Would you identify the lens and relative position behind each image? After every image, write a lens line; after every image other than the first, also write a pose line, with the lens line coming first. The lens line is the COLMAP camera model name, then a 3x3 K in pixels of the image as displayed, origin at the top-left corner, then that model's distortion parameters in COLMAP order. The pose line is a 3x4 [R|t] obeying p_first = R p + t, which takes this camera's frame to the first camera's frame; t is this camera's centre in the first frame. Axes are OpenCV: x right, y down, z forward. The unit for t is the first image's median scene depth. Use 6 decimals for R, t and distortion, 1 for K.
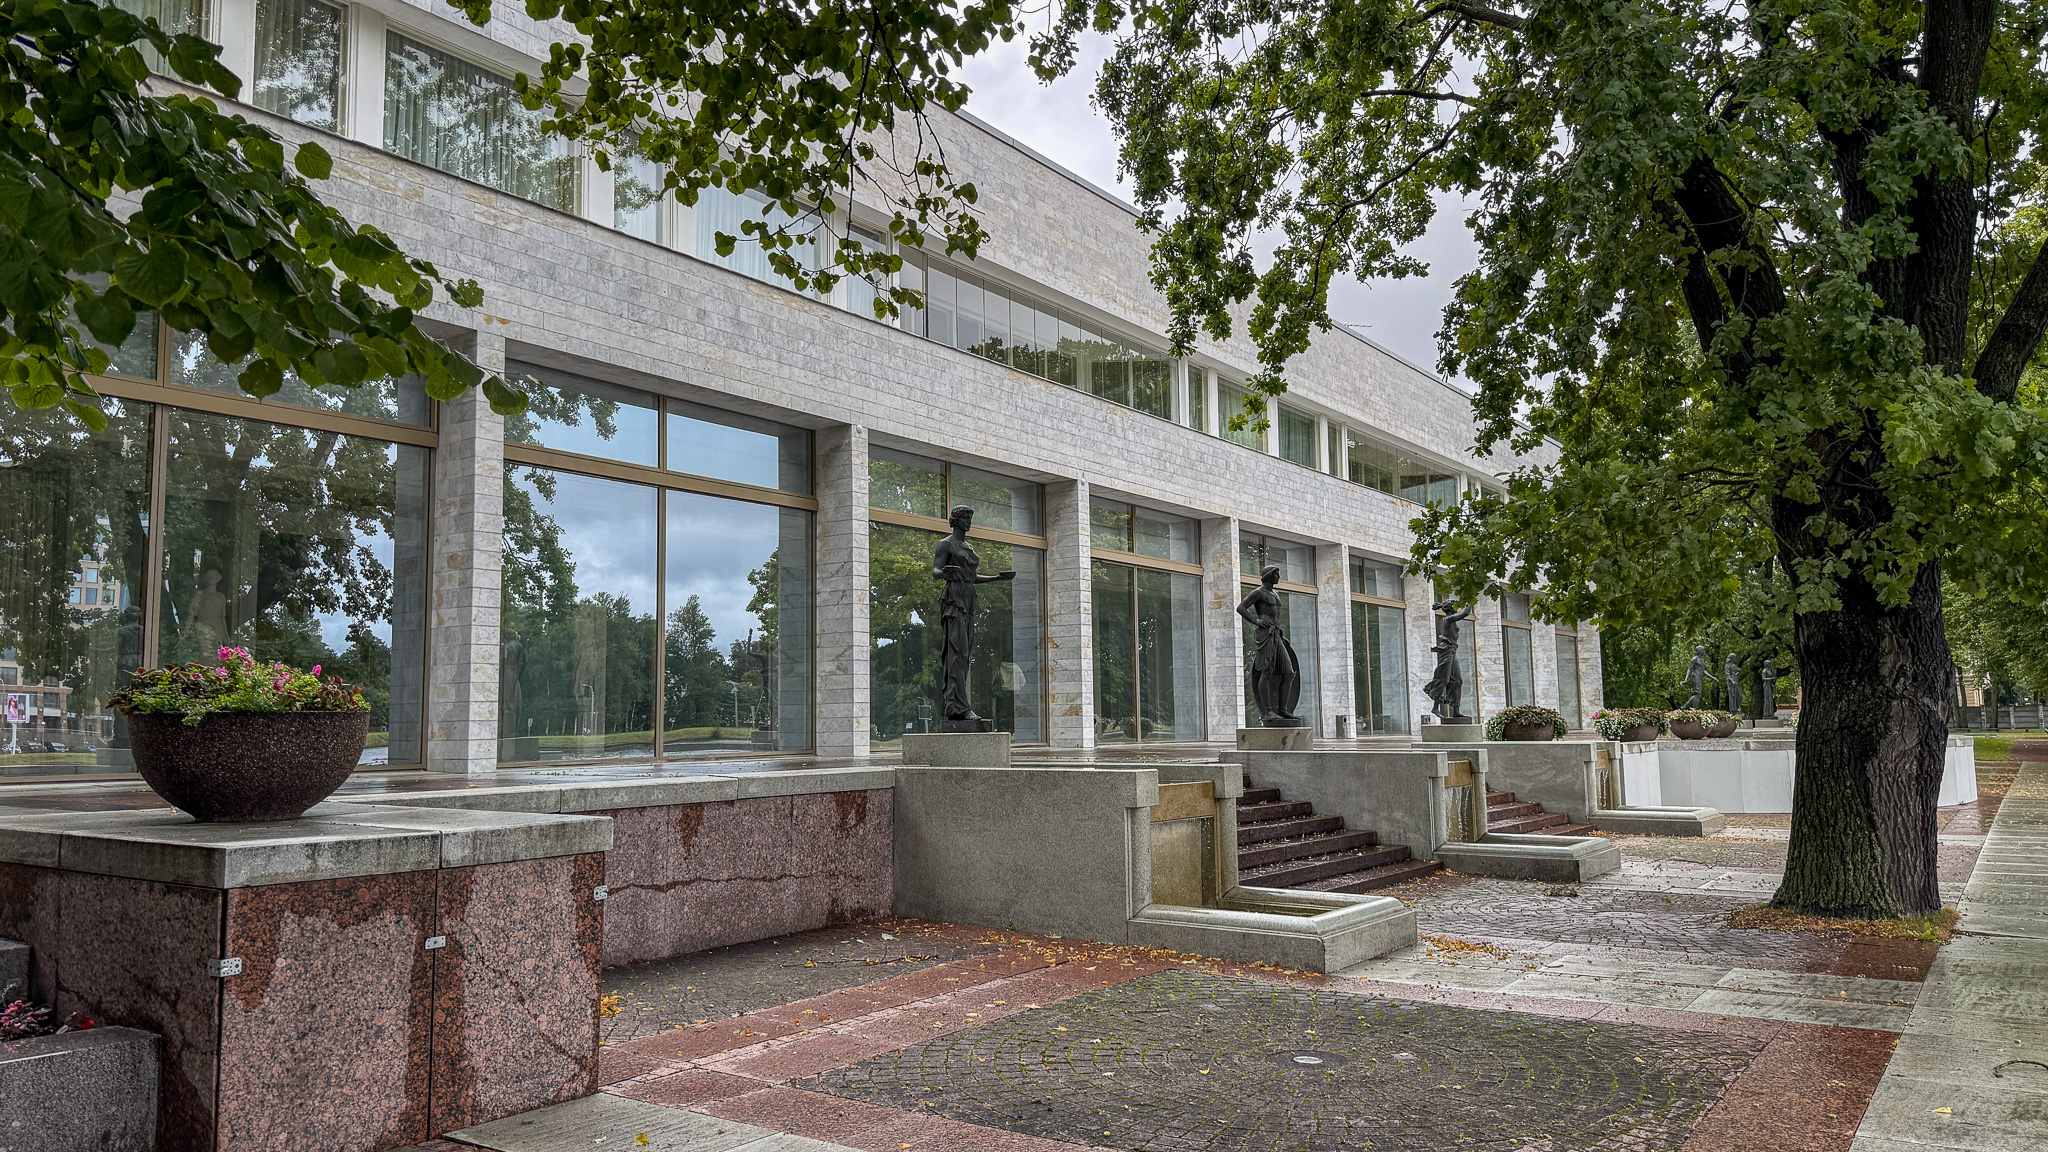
lens RADIAL K [[1406.4, 0, 1024.0], [0, 1406.4, 576.0], [0, 0, 1]] dist [0.080728, -0.136098]
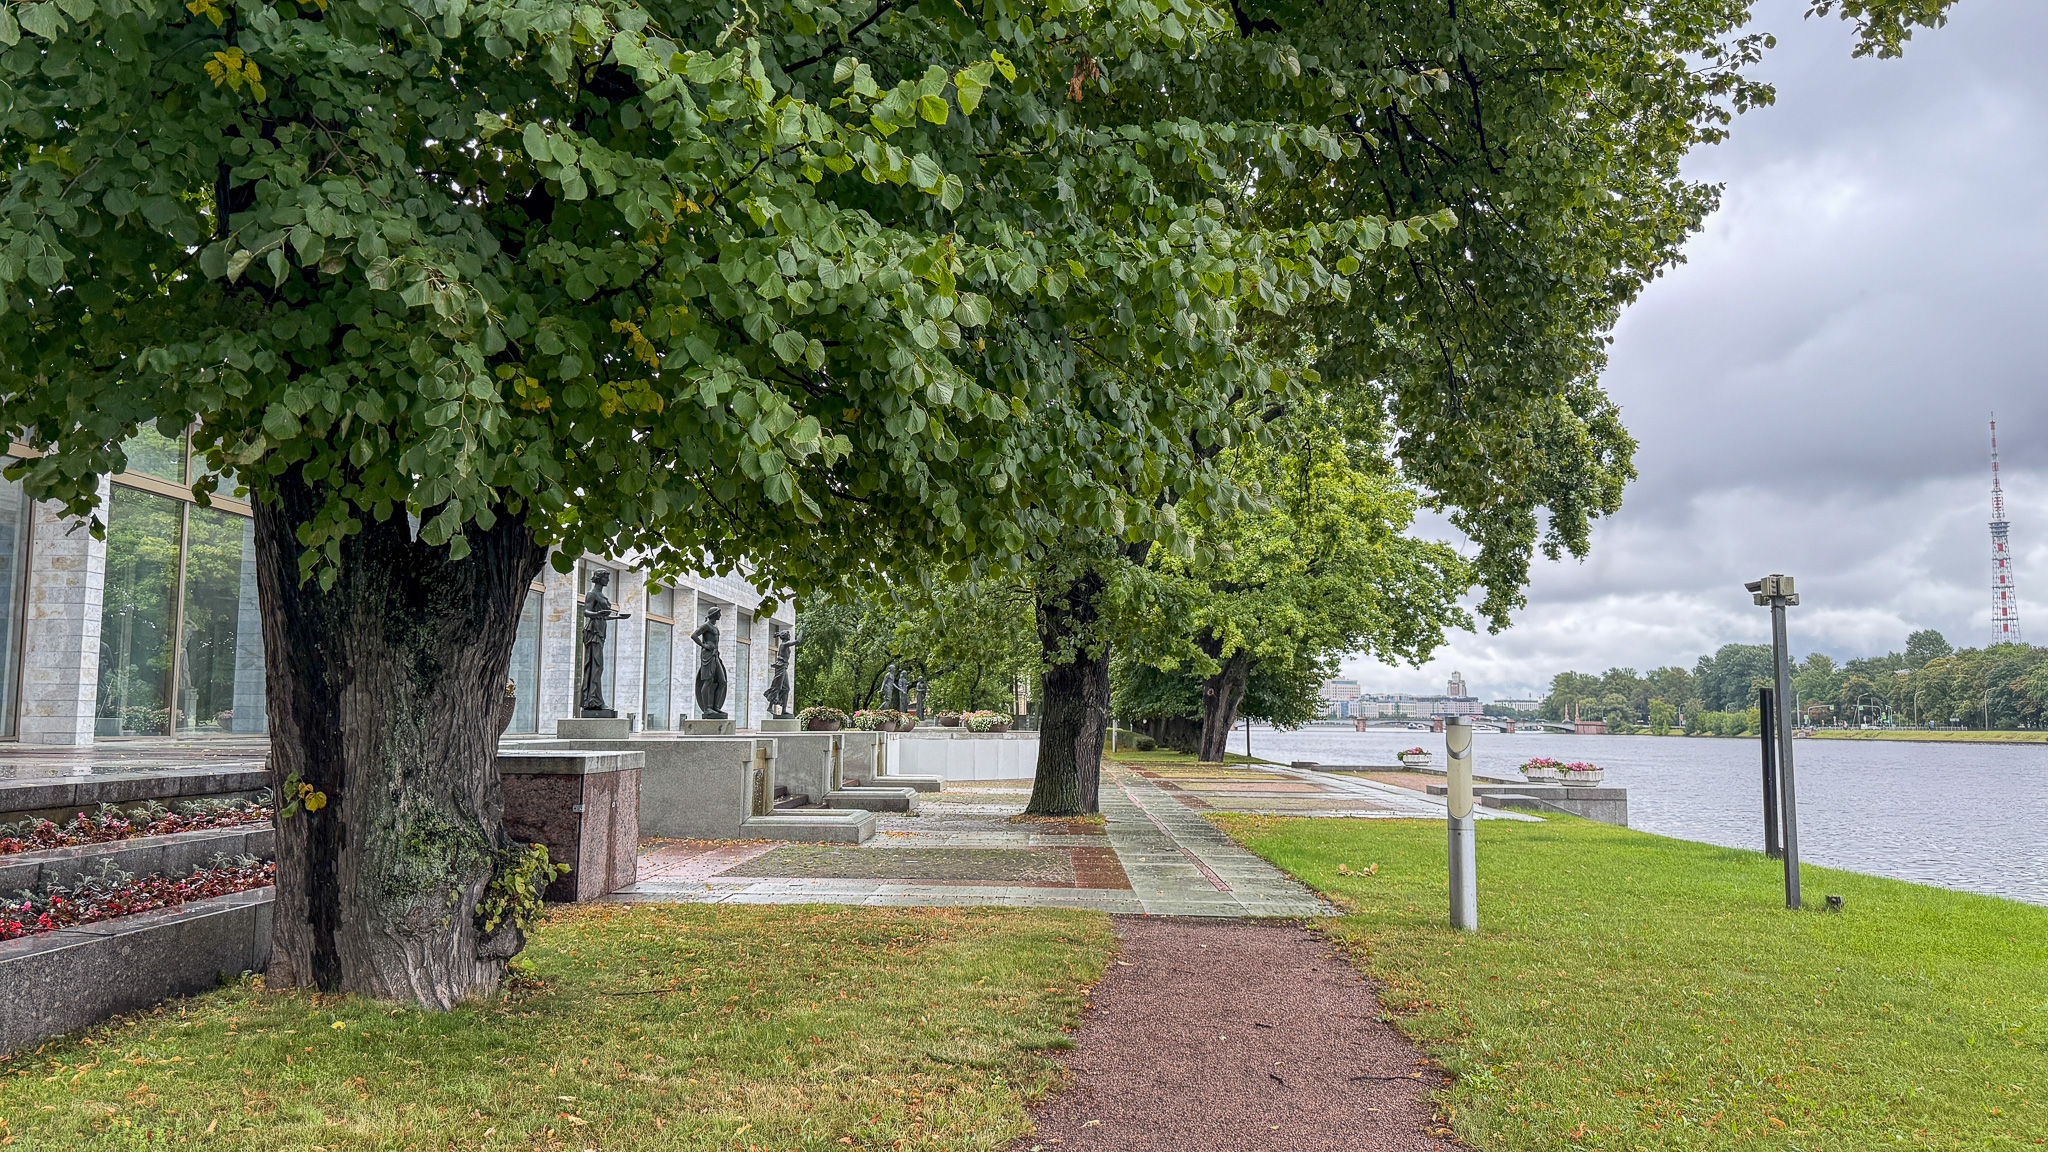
lens RADIAL K [[1406.4, 0, 1024.0], [0, 1406.4, 576.0], [0, 0, 1]] dist [0.080728, -0.136098]
pose [[0.827294, 0.073918, 0.556884, -0.394480], [-0.073459, 0.997028, -0.023212, -0.030920], [-0.556945, -0.021705, 0.830266, -0.403887]]
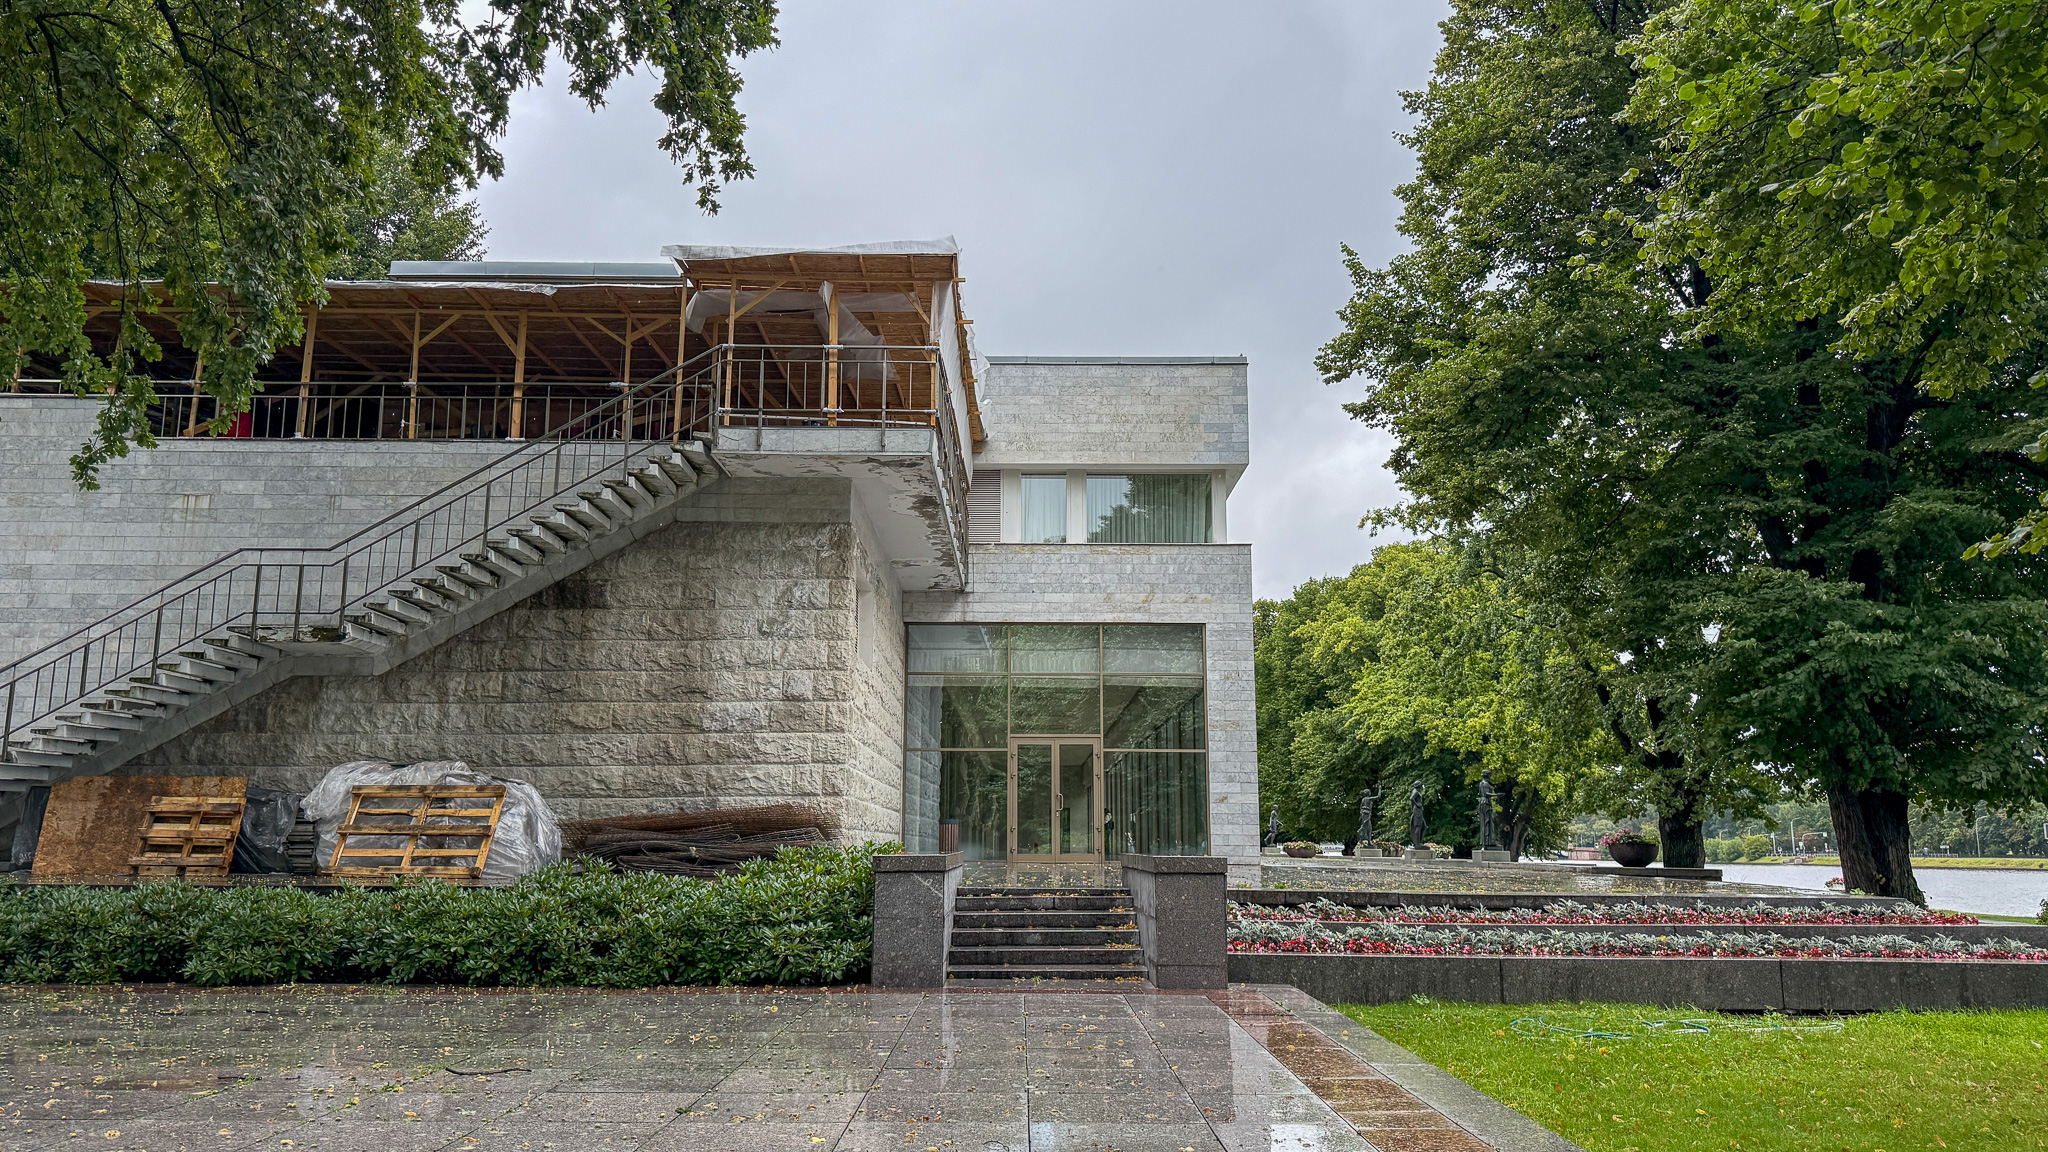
lens RADIAL K [[1413.1, 0, 955.5], [0, 1413.1, 595.7], [0, 0, 1]] dist [-0.004944, -0.040348]
pose [[0.837183, 0.118329, 0.533969, -1.928007], [-0.081905, 0.992430, -0.091510, -0.039350], [-0.540756, 0.032876, 0.840537, -0.636693]]
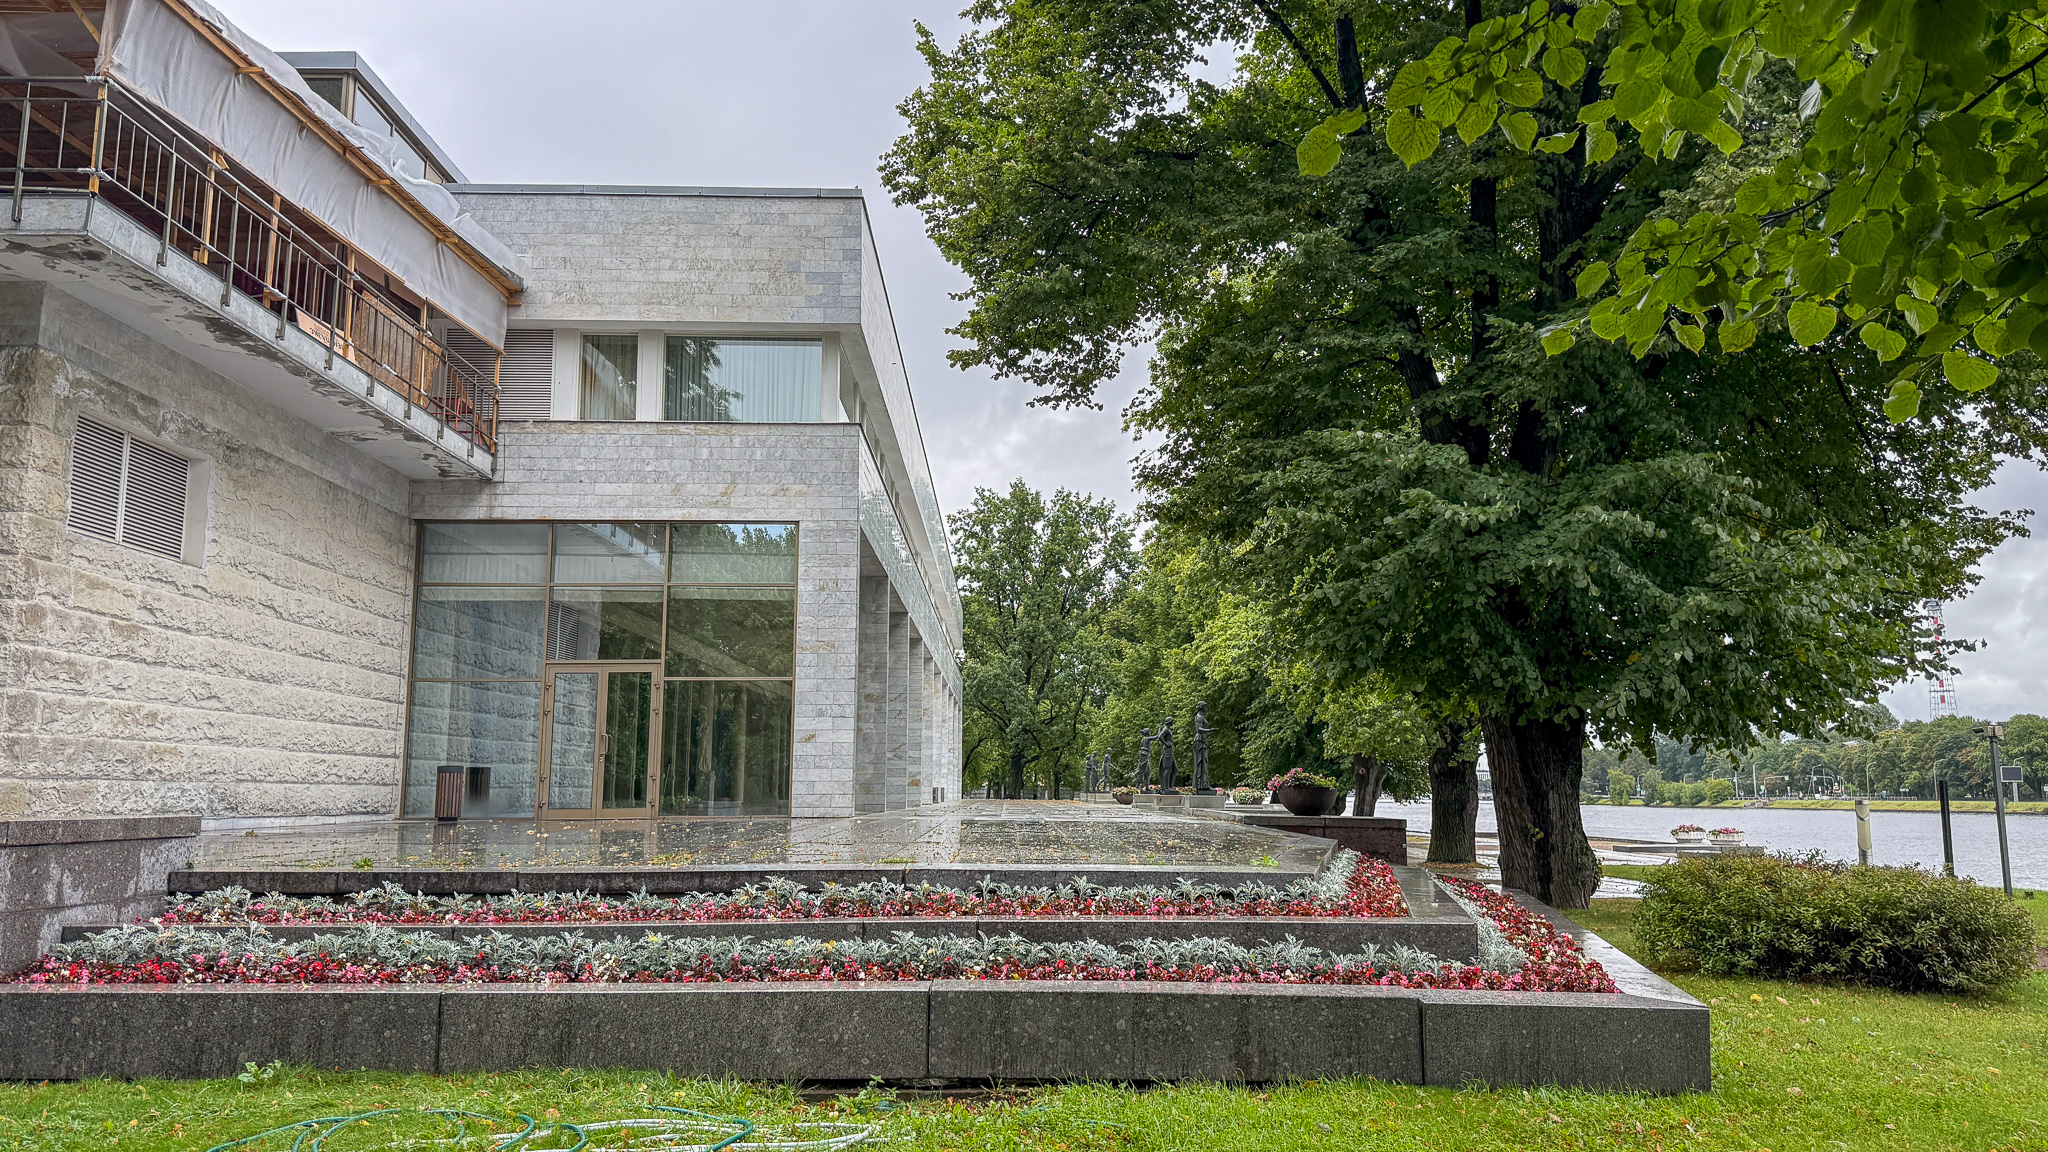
lens RADIAL K [[1415.9, 0, 1028.1], [0, 1415.9, 611.0], [0, 0, 1]] dist [0.088034, -0.145602]
pose [[0.804814, 0.089596, 0.586726, -1.323326], [-0.074381, 0.995973, -0.050062, -0.048226], [-0.588848, -0.003351, 0.808237, -0.610297]]
